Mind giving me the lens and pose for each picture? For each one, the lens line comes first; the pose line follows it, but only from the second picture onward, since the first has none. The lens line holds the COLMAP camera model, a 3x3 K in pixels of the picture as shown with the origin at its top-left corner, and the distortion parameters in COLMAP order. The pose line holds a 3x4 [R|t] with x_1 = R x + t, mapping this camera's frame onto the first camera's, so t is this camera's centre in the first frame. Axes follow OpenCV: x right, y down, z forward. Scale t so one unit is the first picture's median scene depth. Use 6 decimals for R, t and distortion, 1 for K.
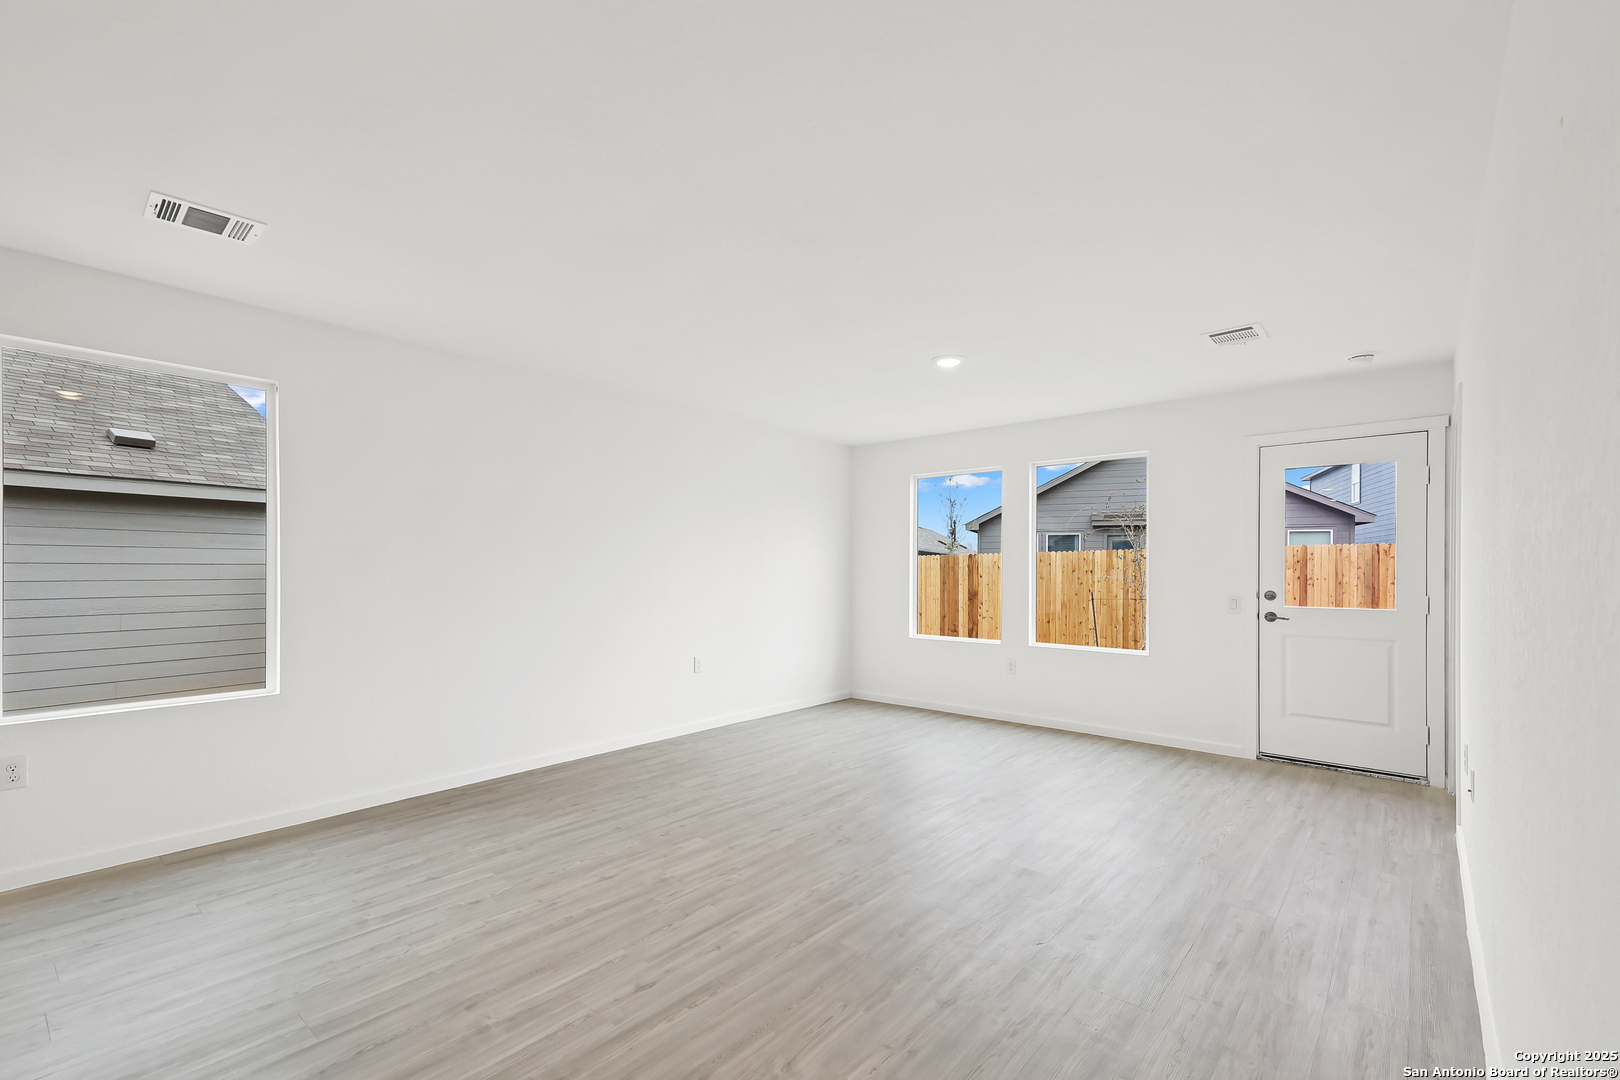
lens RADIAL K [[705.2, 0, 810.9], [0, 705.2, 567.3], [0, 0, 1]] dist [0.042908, -0.000057]
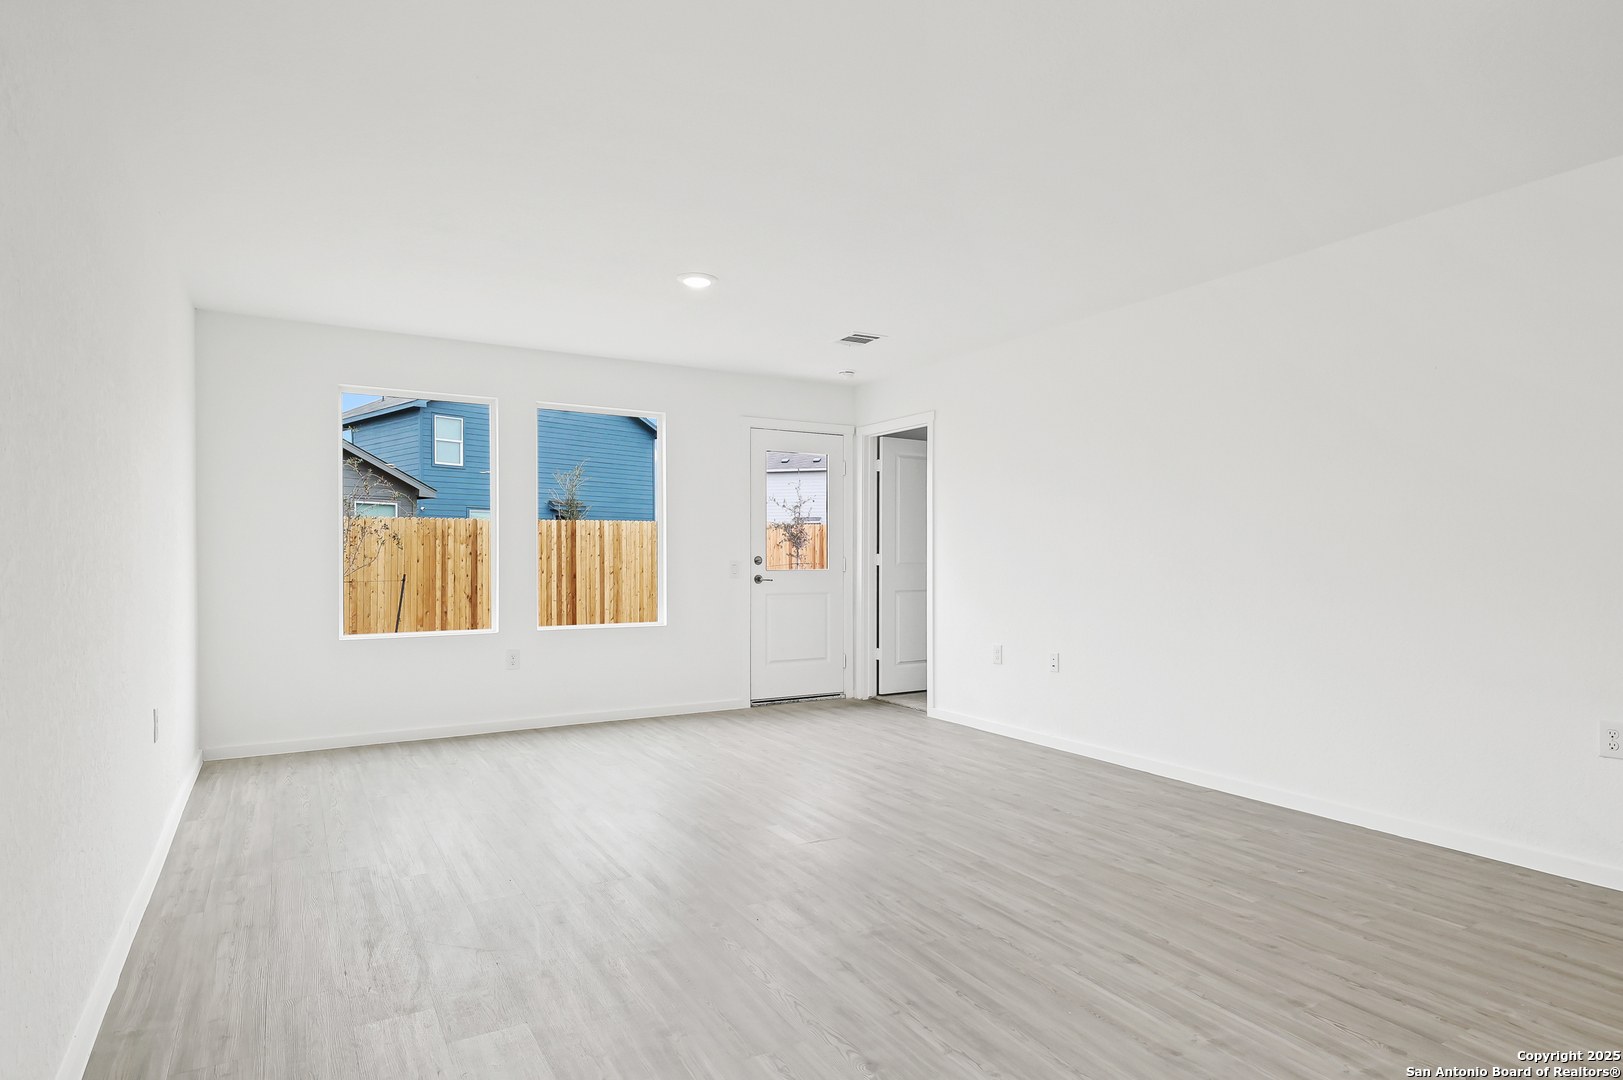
lens RADIAL K [[901.3, 0, 812.2], [0, 901.3, 564.0], [0, 0, 1]] dist [0.036473, 0.000149]
pose [[0.328866, -0.010939, 0.944313, -0.750078], [-0.004102, 0.999907, 0.013011, 0.029559], [-0.944368, -0.008153, 0.328790, 0.509564]]
